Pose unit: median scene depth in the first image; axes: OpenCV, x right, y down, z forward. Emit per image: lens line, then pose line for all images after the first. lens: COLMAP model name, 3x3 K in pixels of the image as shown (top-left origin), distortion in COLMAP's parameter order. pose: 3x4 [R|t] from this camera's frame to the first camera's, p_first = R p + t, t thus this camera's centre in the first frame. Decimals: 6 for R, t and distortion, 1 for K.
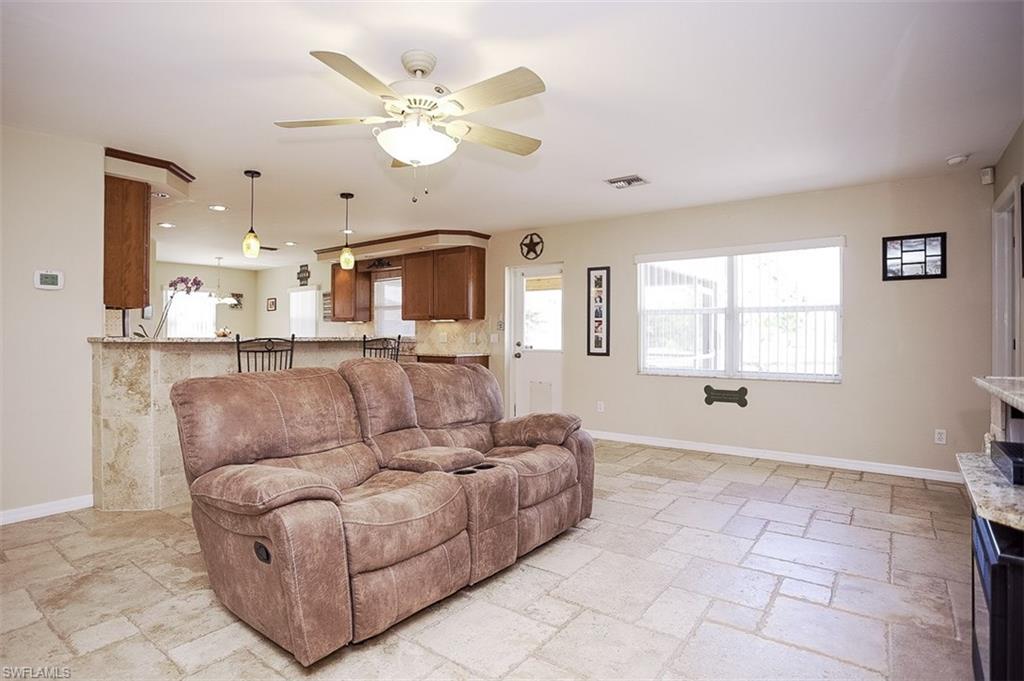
lens RADIAL K [[530.0, 0, 476.8], [0, 530.0, 332.6], [0, 0, 1]] dist [-0.088348, 0.000309]
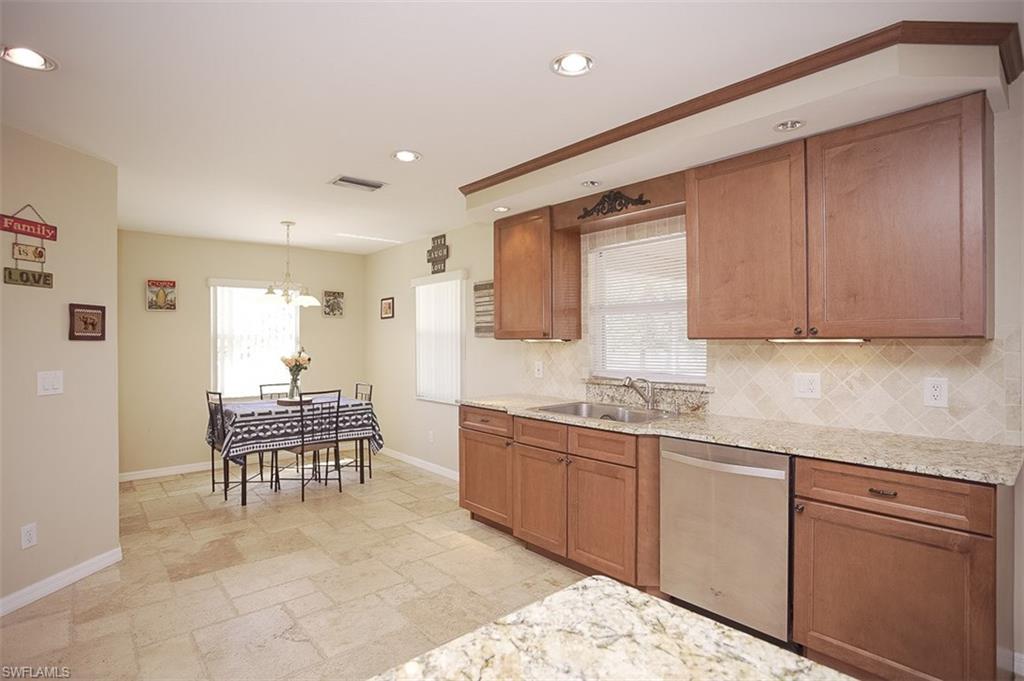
lens RADIAL K [[507.1, 0, 517.8], [0, 507.1, 338.7], [0, 0, 1]] dist [-0.086254, 0.035996]
pose [[0.986195, -0.006186, -0.165474, -0.235074], [0.006420, 0.999979, 0.000883, -0.028783], [0.165465, -0.001934, 0.986214, 0.717220]]
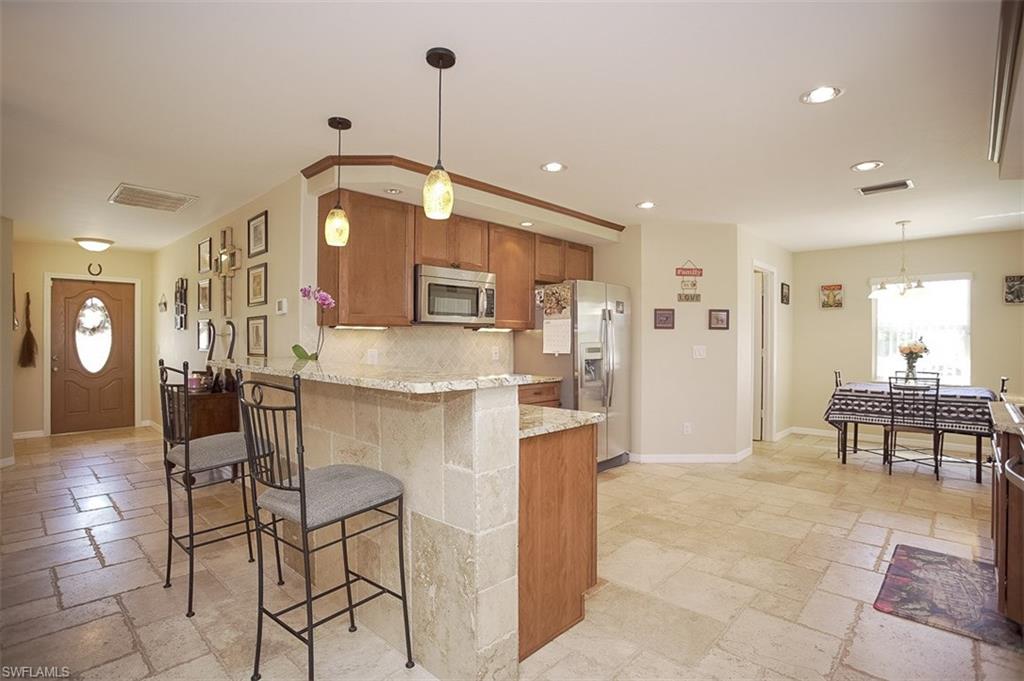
lens RADIAL K [[507.1, 0, 517.8], [0, 507.1, 338.7], [0, 0, 1]] dist [-0.086254, 0.035996]
pose [[-0.077985, -0.001865, -0.996953, 0.122697], [0.000925, 0.999998, -0.001943, -0.013832], [0.996954, -0.001074, -0.077983, 0.825966]]
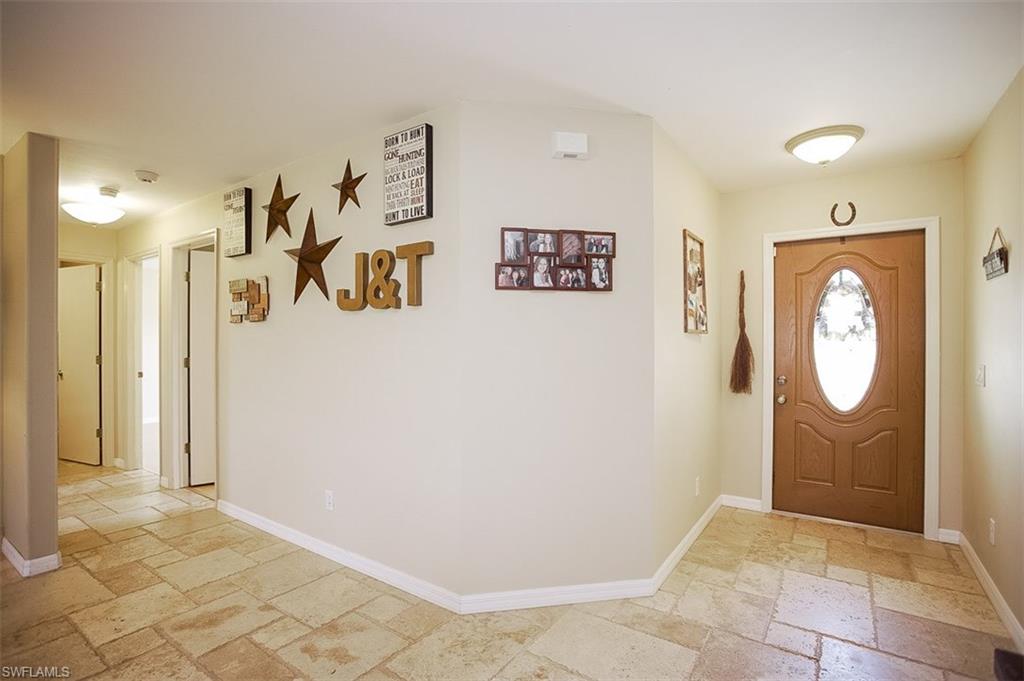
lens RADIAL K [[487.4, 0, 512.0], [0, 487.4, 340.5], [0, 0, 1]] dist [-0.034290, 0.000908]
pose [[-0.997413, -0.002691, -0.071840, -0.426167], [-0.002379, 0.999987, -0.004422, -0.020666], [0.071851, -0.004239, -0.997406, 0.353266]]
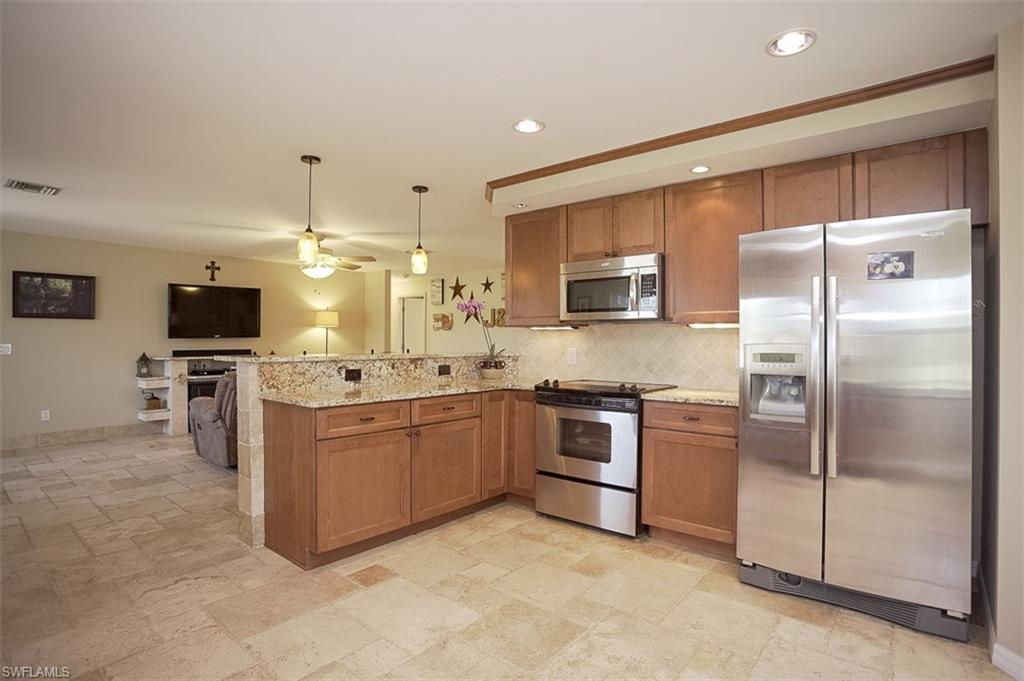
lens RADIAL K [[513.2, 0, 512.0], [0, 513.2, 340.5], [0, 0, 1]] dist [-0.059889, 0.026506]
pose [[-0.999657, -0.006455, 0.025373, -0.412286], [-0.006534, 0.999974, -0.003054, -0.009754], [-0.025353, -0.003219, -0.999673, 1.265170]]
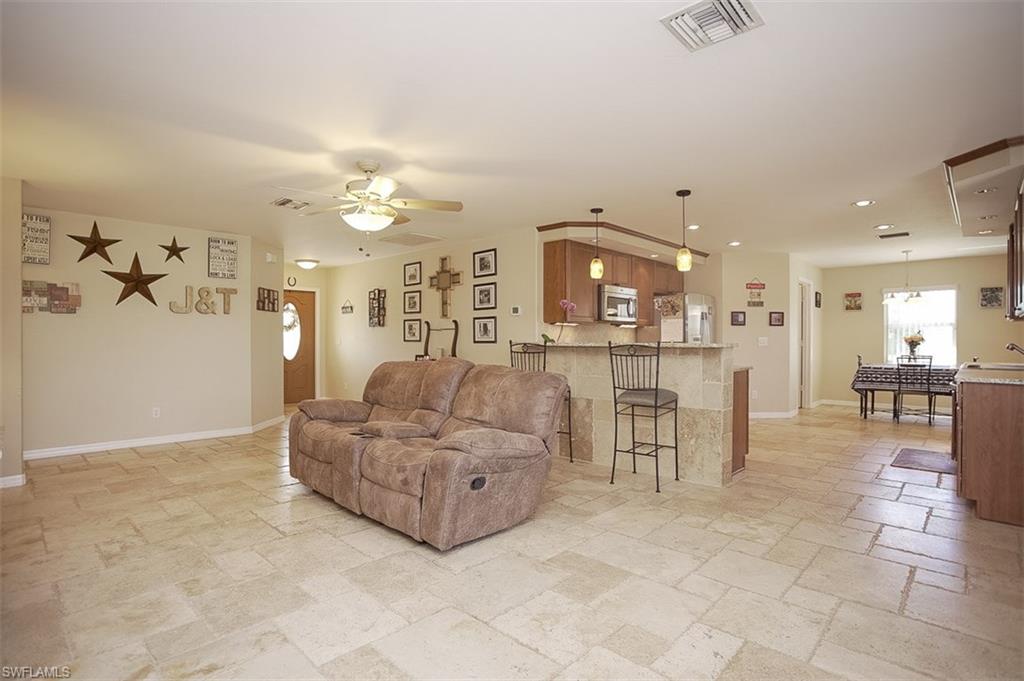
lens RADIAL K [[513.2, 0, 512.0], [0, 513.2, 340.5], [0, 0, 1]] dist [-0.059889, 0.026506]
pose [[-0.084096, -0.000102, -0.996458, 0.509723], [0.003168, 0.999995, -0.000370, 0.002124], [0.996453, -0.003188, -0.084095, 0.577193]]
